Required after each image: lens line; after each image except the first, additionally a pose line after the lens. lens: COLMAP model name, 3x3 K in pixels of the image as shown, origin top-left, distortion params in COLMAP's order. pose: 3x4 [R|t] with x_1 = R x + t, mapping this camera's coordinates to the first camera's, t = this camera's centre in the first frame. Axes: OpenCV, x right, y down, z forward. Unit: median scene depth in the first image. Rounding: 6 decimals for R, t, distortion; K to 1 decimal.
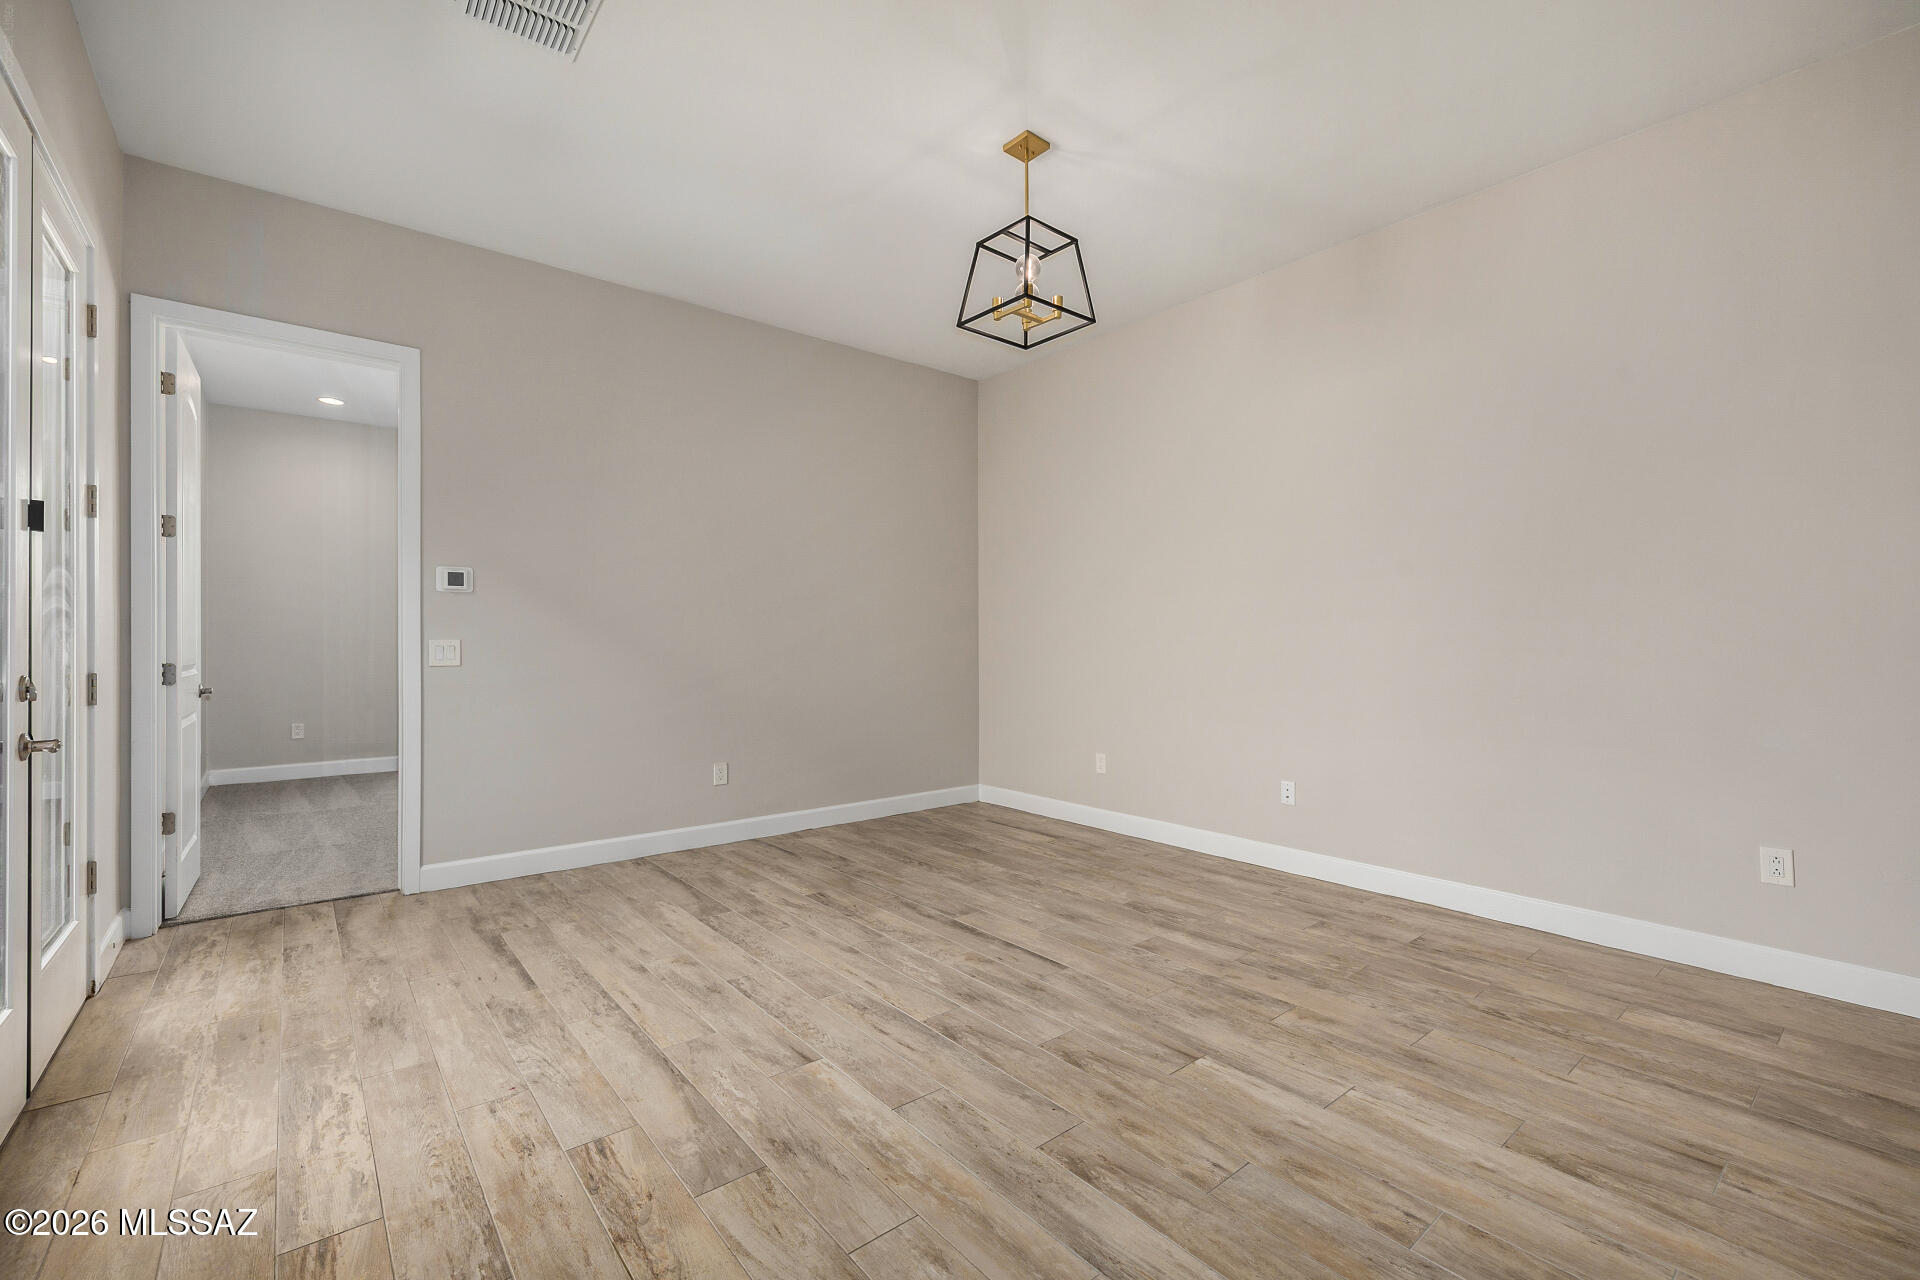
lens RADIAL K [[816.2, 0, 960.6], [0, 816.2, 640.5], [0, 0, 1]] dist [0.002035, -0.000449]
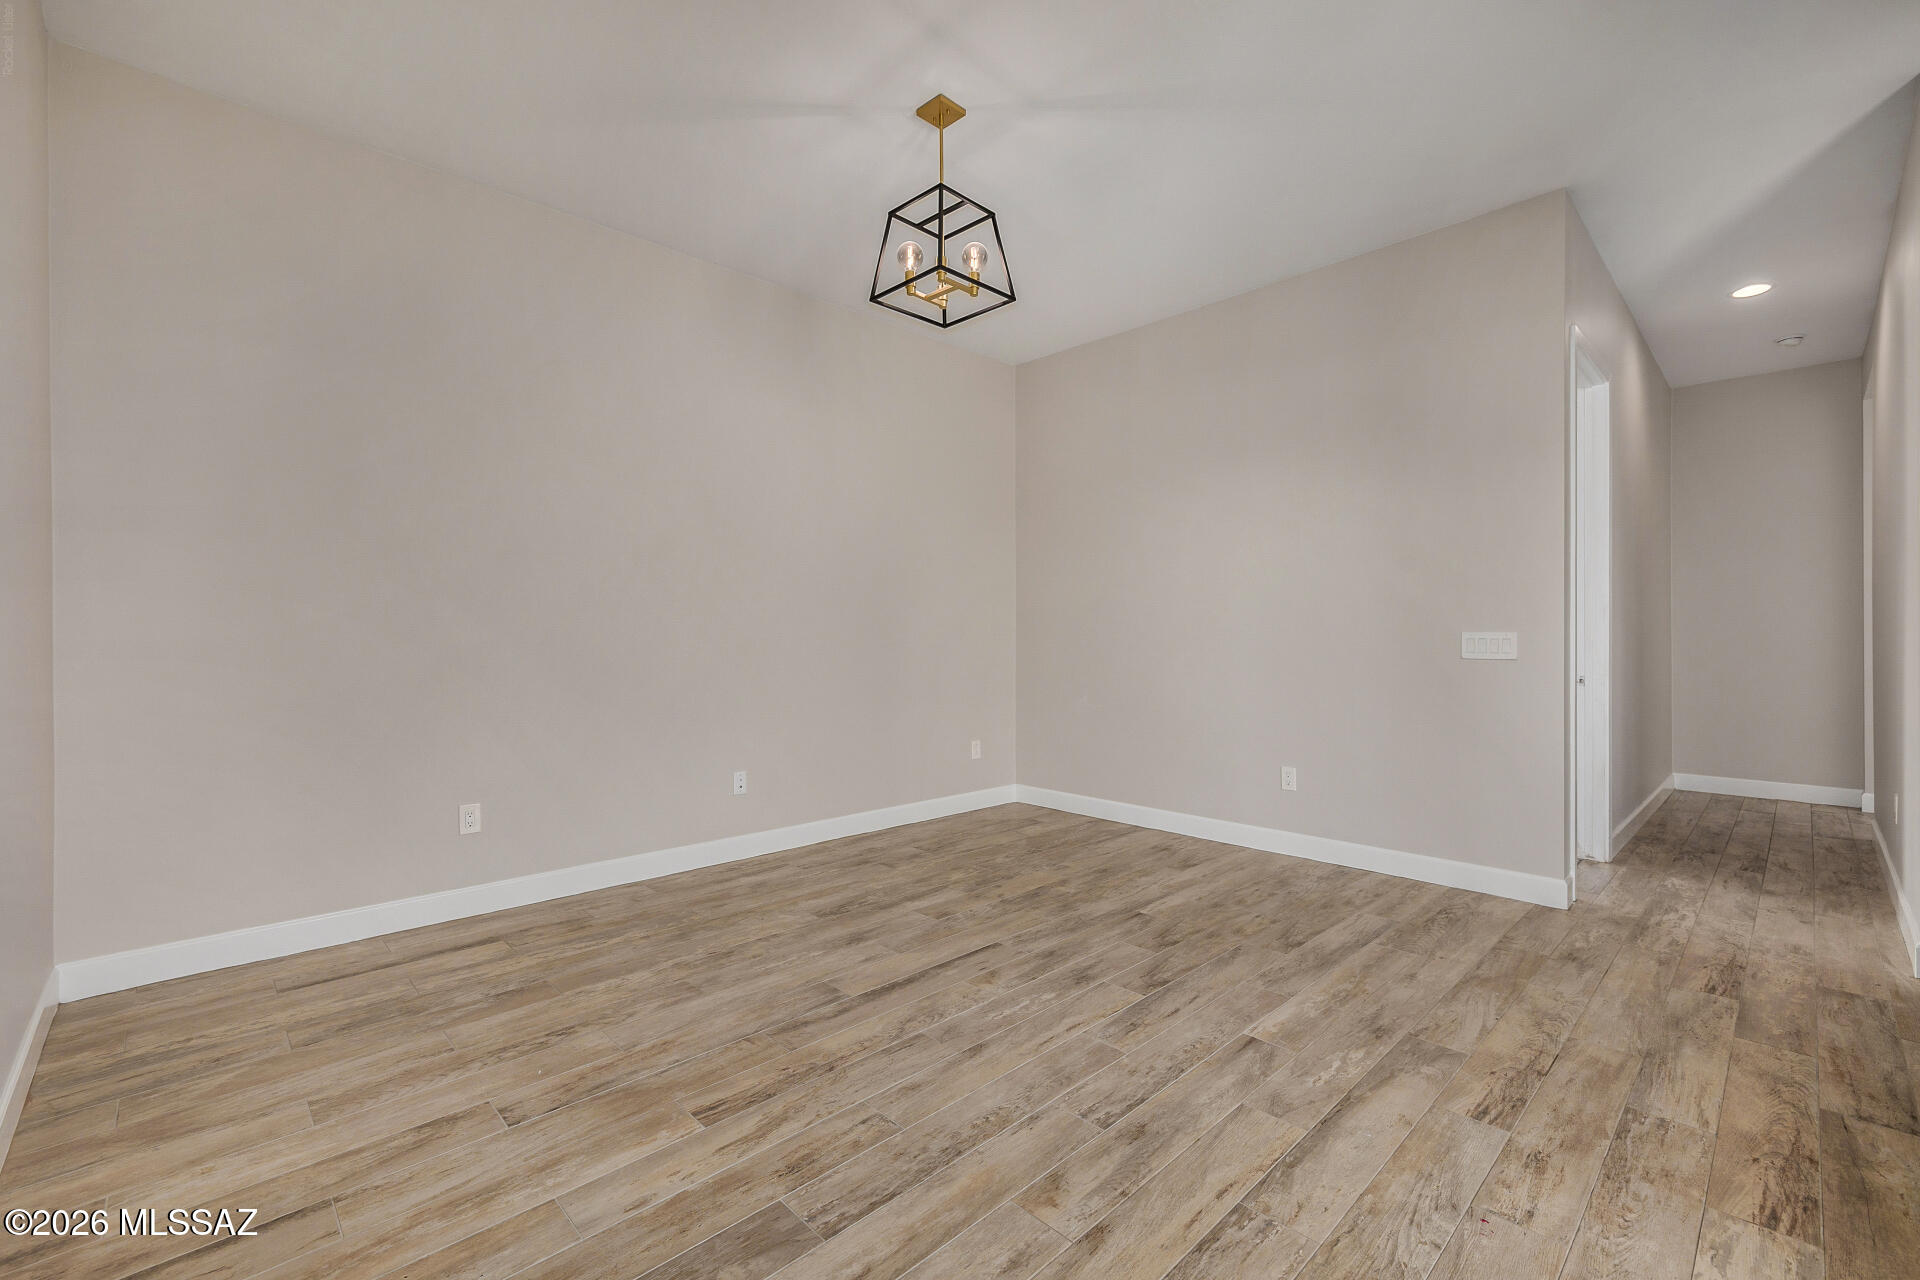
lens RADIAL K [[816.2, 0, 967.1], [0, 816.2, 639.3], [0, 0, 1]] dist [0.002035, -0.000449]
pose [[-0.082619, -0.003054, 0.996576, -1.052405], [0.001152, 0.999994, 0.003160, 0.001408], [-0.996581, 0.001410, -0.082615, 1.281331]]
